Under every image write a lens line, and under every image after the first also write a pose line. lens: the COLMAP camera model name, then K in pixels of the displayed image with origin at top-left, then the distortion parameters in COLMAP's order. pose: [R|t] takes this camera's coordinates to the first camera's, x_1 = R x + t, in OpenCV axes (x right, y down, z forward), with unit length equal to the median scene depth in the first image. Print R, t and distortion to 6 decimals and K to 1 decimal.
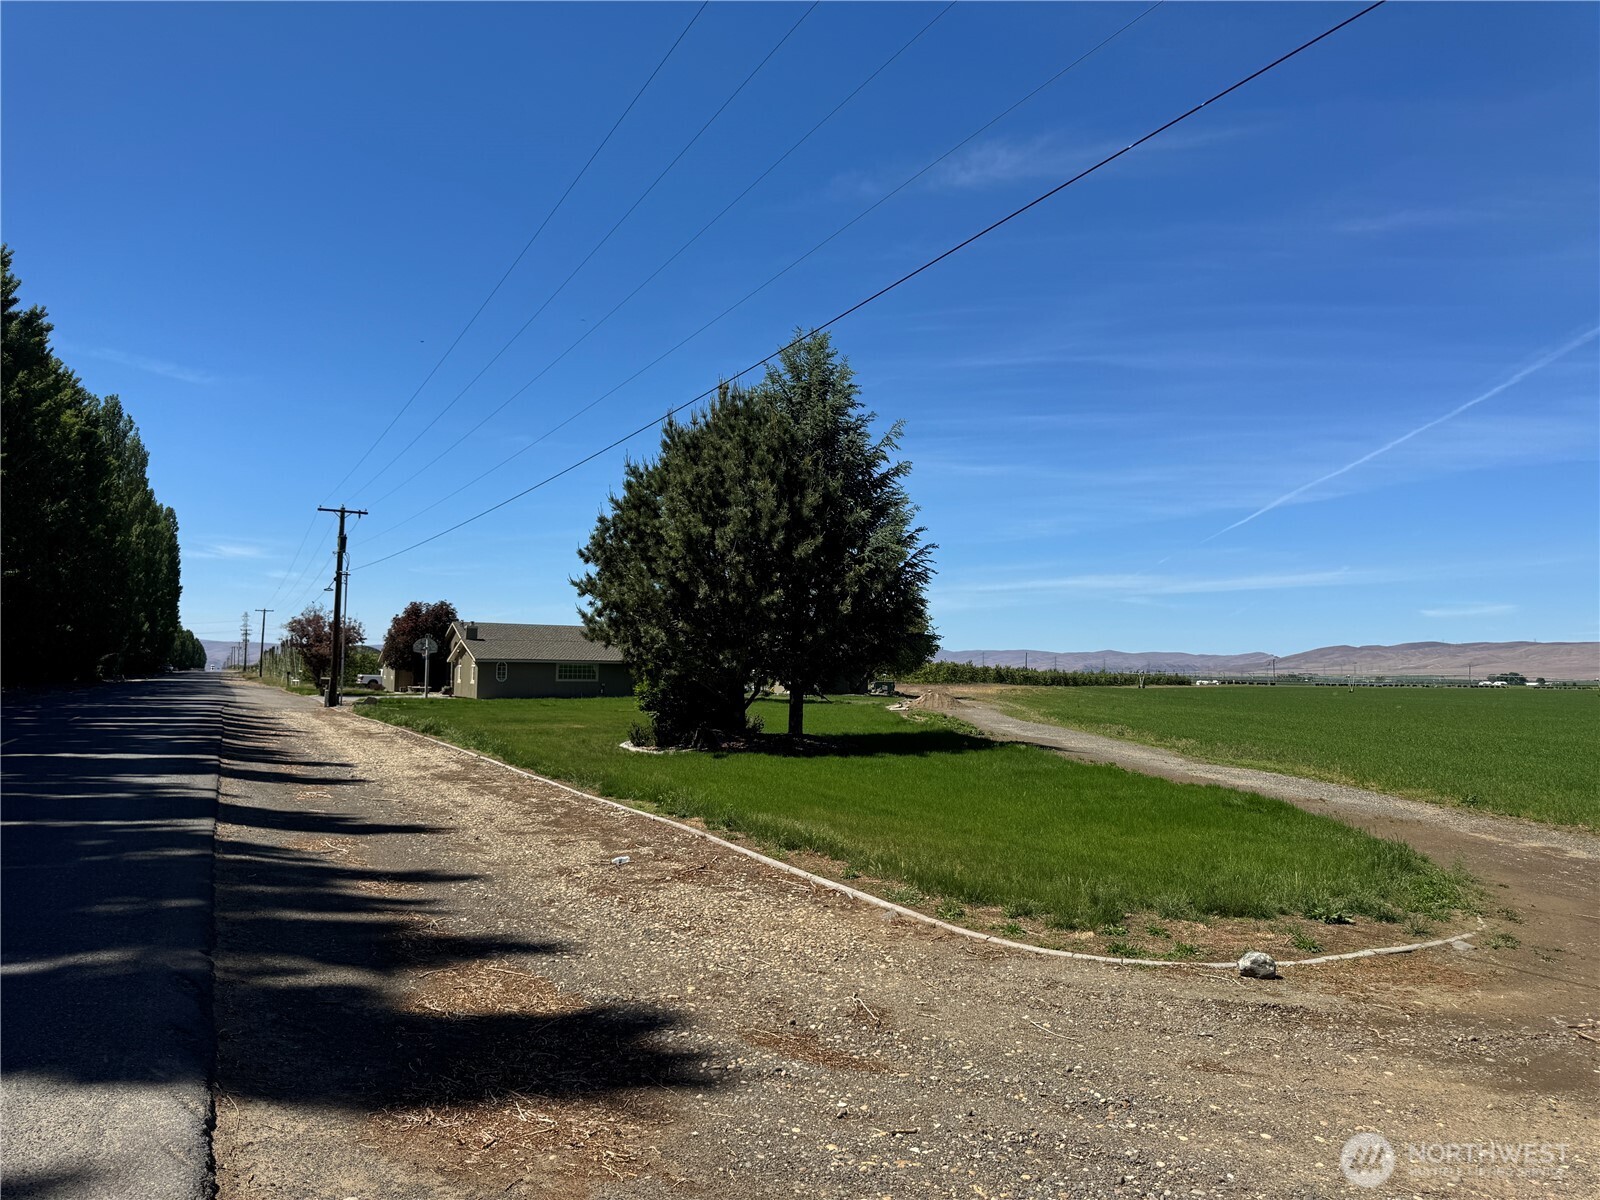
lens RADIAL K [[1134.0, 0, 800.6], [0, 1134.0, 590.6], [0, 0, 1]] dist [0.054411, -0.064179]
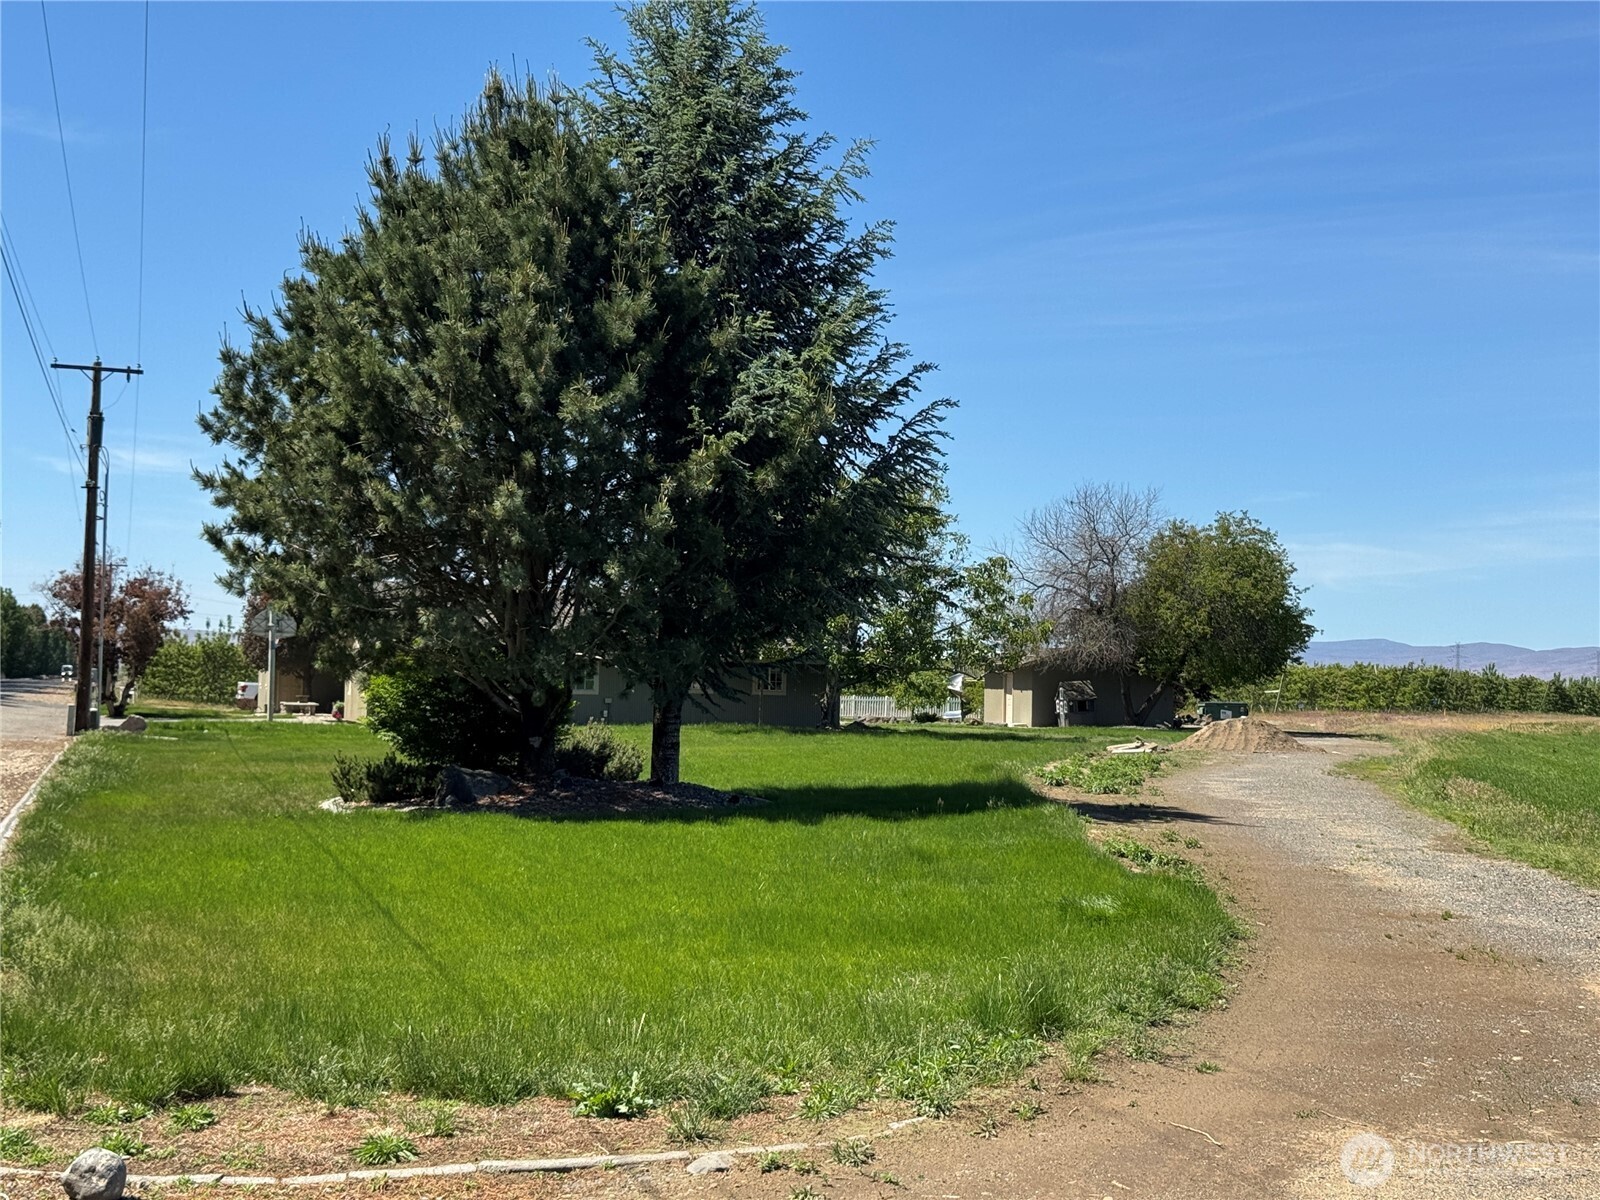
lens RADIAL K [[2267.3, 0, 799.4], [0, 2267.3, 604.6], [0, 0, 1]] dist [-0.005721, 0.000000]
pose [[0.983489, -0.000715, -0.180965, 0.241523], [0.006831, 0.999426, 0.033178, 0.015918], [0.180837, -0.033866, 0.982930, 0.037503]]
